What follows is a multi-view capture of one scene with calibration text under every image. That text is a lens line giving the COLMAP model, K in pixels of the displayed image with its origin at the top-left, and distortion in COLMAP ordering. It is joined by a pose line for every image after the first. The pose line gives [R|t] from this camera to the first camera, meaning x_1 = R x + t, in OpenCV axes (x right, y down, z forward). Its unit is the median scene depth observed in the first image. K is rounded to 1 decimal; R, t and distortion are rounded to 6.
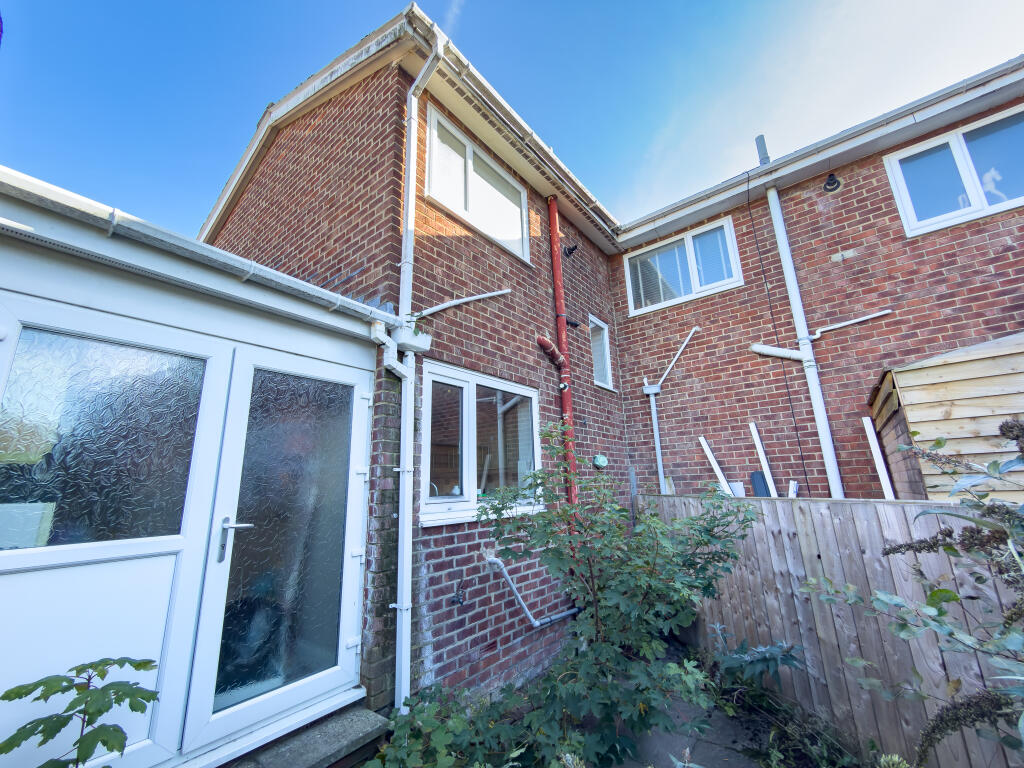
lens RADIAL K [[408.2, 0, 512.0], [0, 408.2, 384.0], [0, 0, 1]] dist [-0.000522, -0.000074]
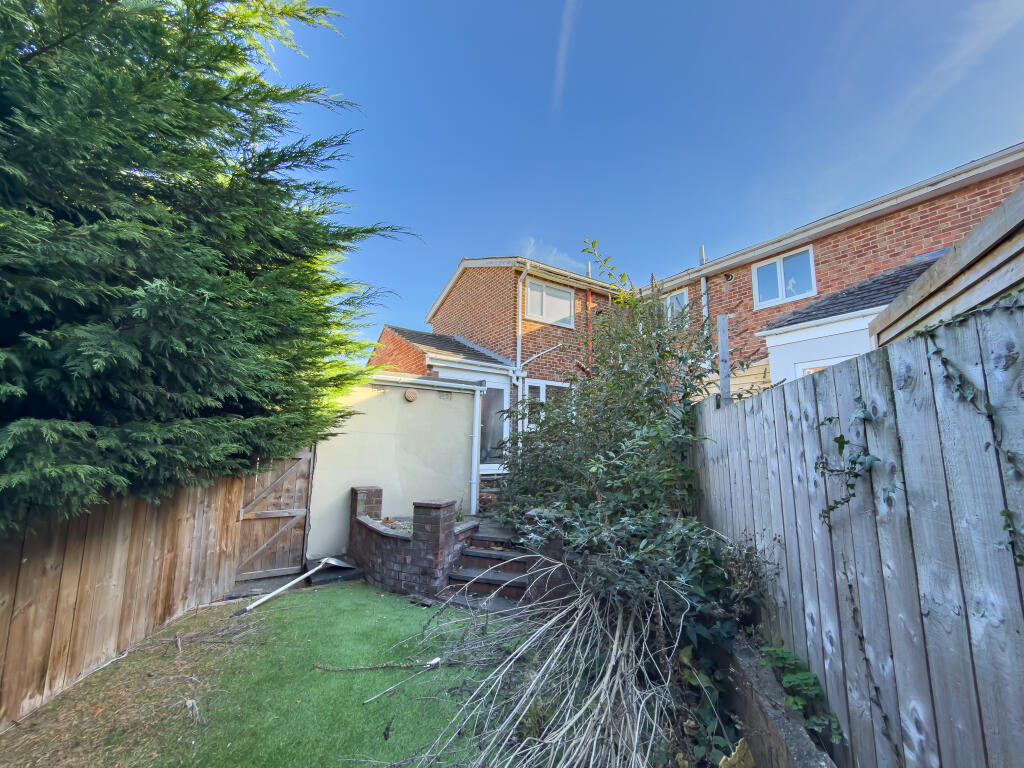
lens RADIAL K [[408.2, 0, 512.0], [0, 408.2, 384.0], [0, 0, 1]] dist [-0.000522, -0.000074]
pose [[0.947750, 0.000095, -0.319015, 0.569736], [0.031291, 0.995150, 0.093257, -0.265601], [0.317477, -0.098367, 0.943150, -1.639731]]
